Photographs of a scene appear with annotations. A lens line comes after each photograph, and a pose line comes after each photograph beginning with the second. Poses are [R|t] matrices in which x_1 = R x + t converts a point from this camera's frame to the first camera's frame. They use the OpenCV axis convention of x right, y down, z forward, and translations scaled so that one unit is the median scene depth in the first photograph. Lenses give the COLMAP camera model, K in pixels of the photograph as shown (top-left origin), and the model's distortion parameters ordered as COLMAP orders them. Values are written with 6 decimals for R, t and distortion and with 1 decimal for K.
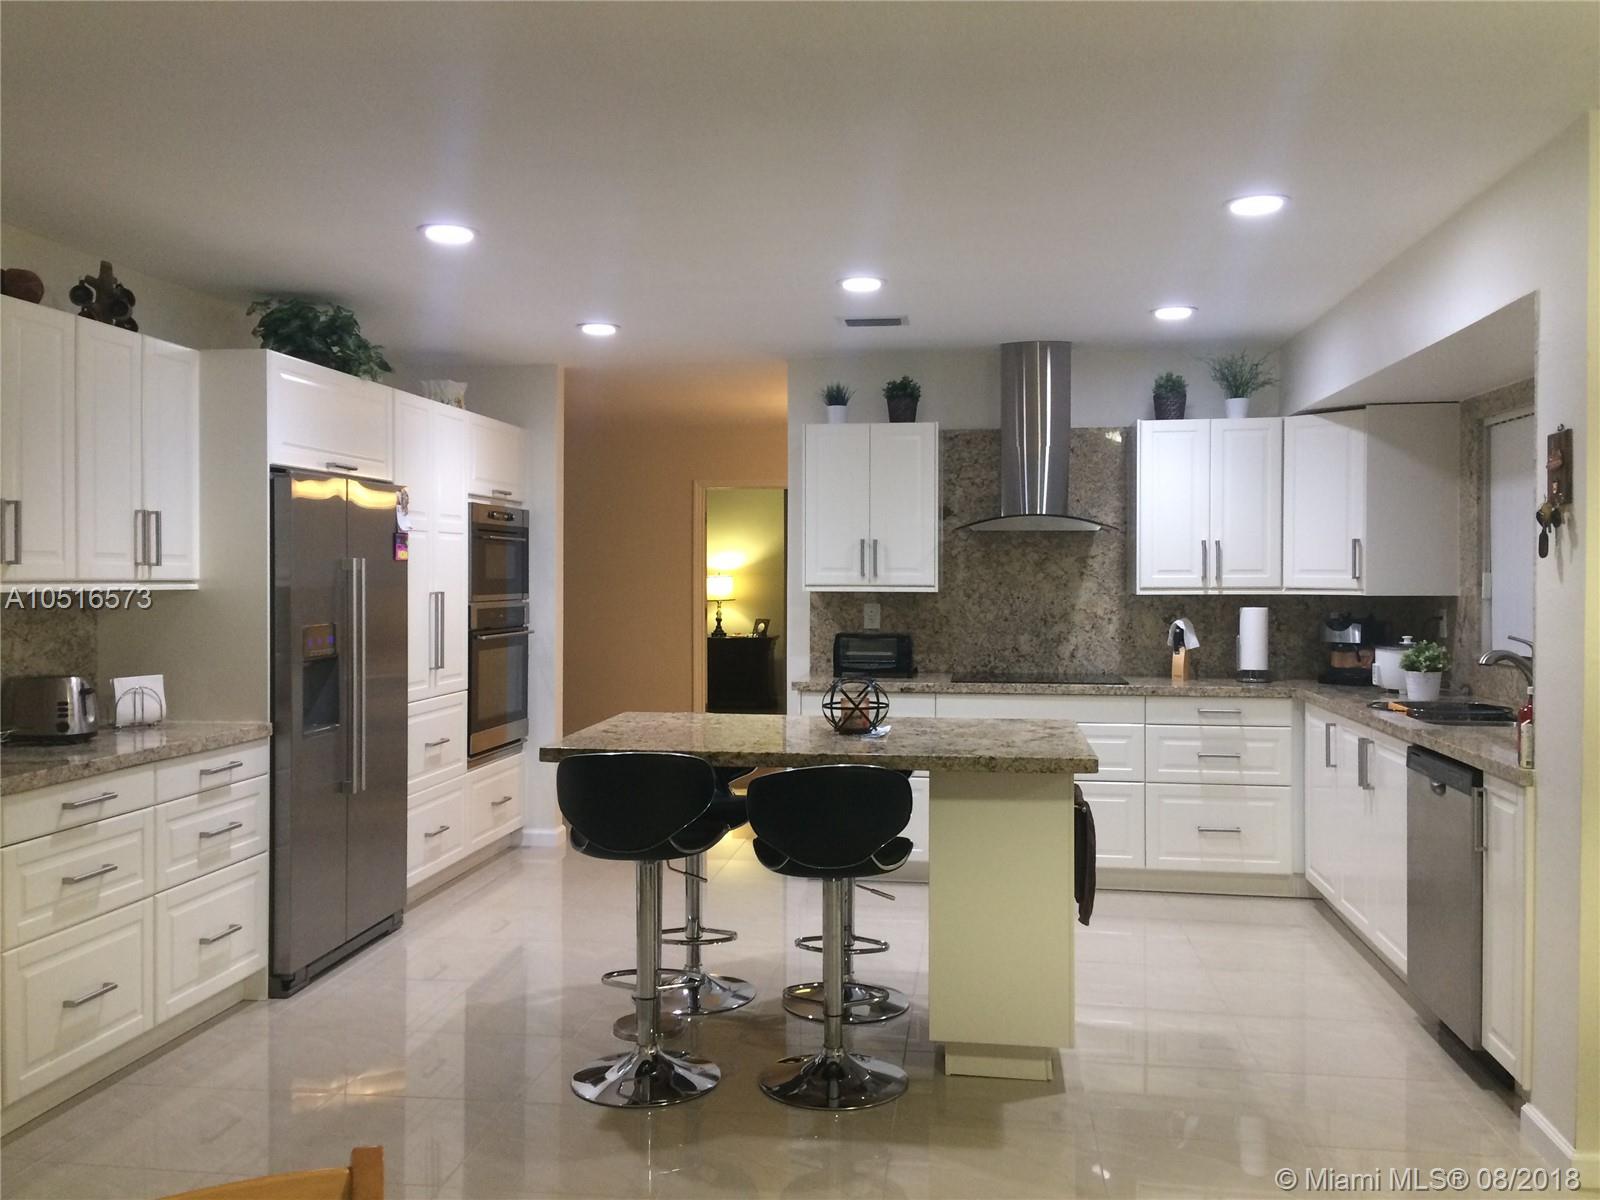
lens RADIAL K [[1354.2, 0, 823.5], [0, 1354.2, 575.0], [0, 0, 1]] dist [0.097200, -0.140301]
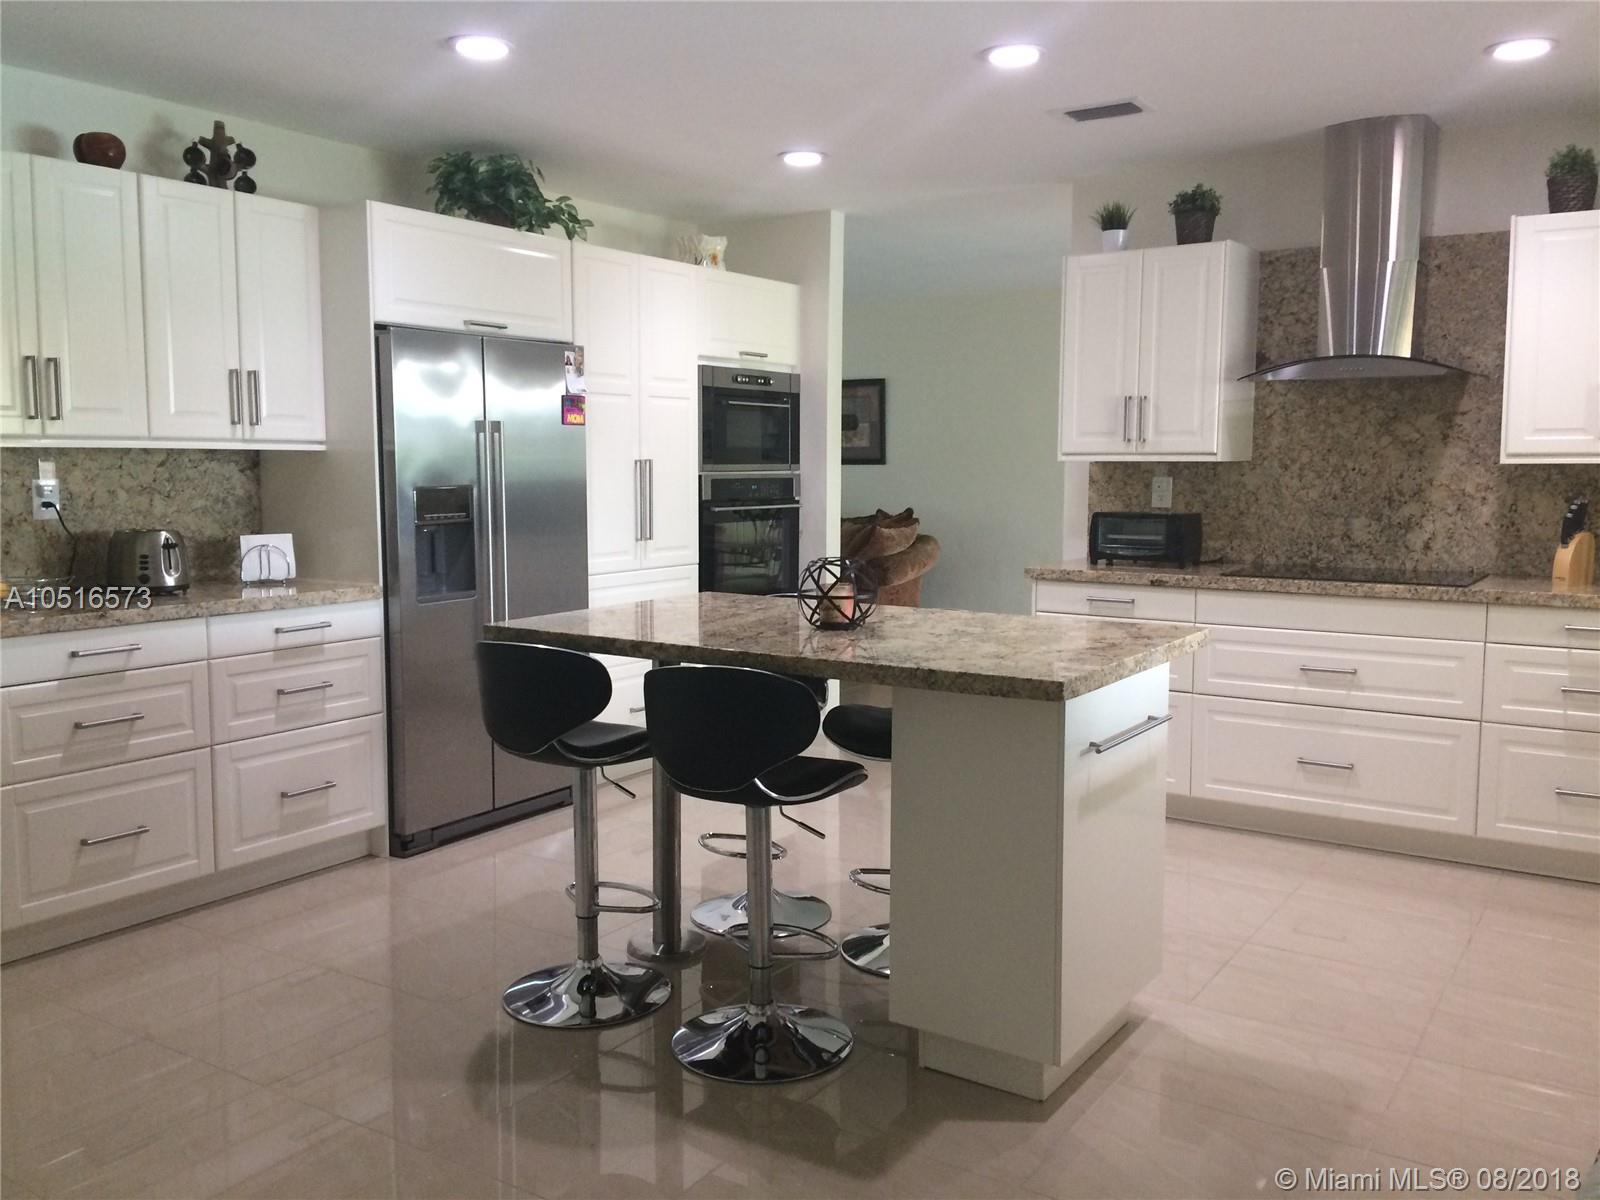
lens RADIAL K [[1354.2, 0, 802.3], [0, 1354.2, 583.5], [0, 0, 1]] dist [0.097200, -0.140301]
pose [[0.898014, 0.040405, -0.438108, 0.226309], [-0.000731, 0.995910, 0.090350, 0.012487], [0.439967, -0.080816, 0.894370, 0.186402]]
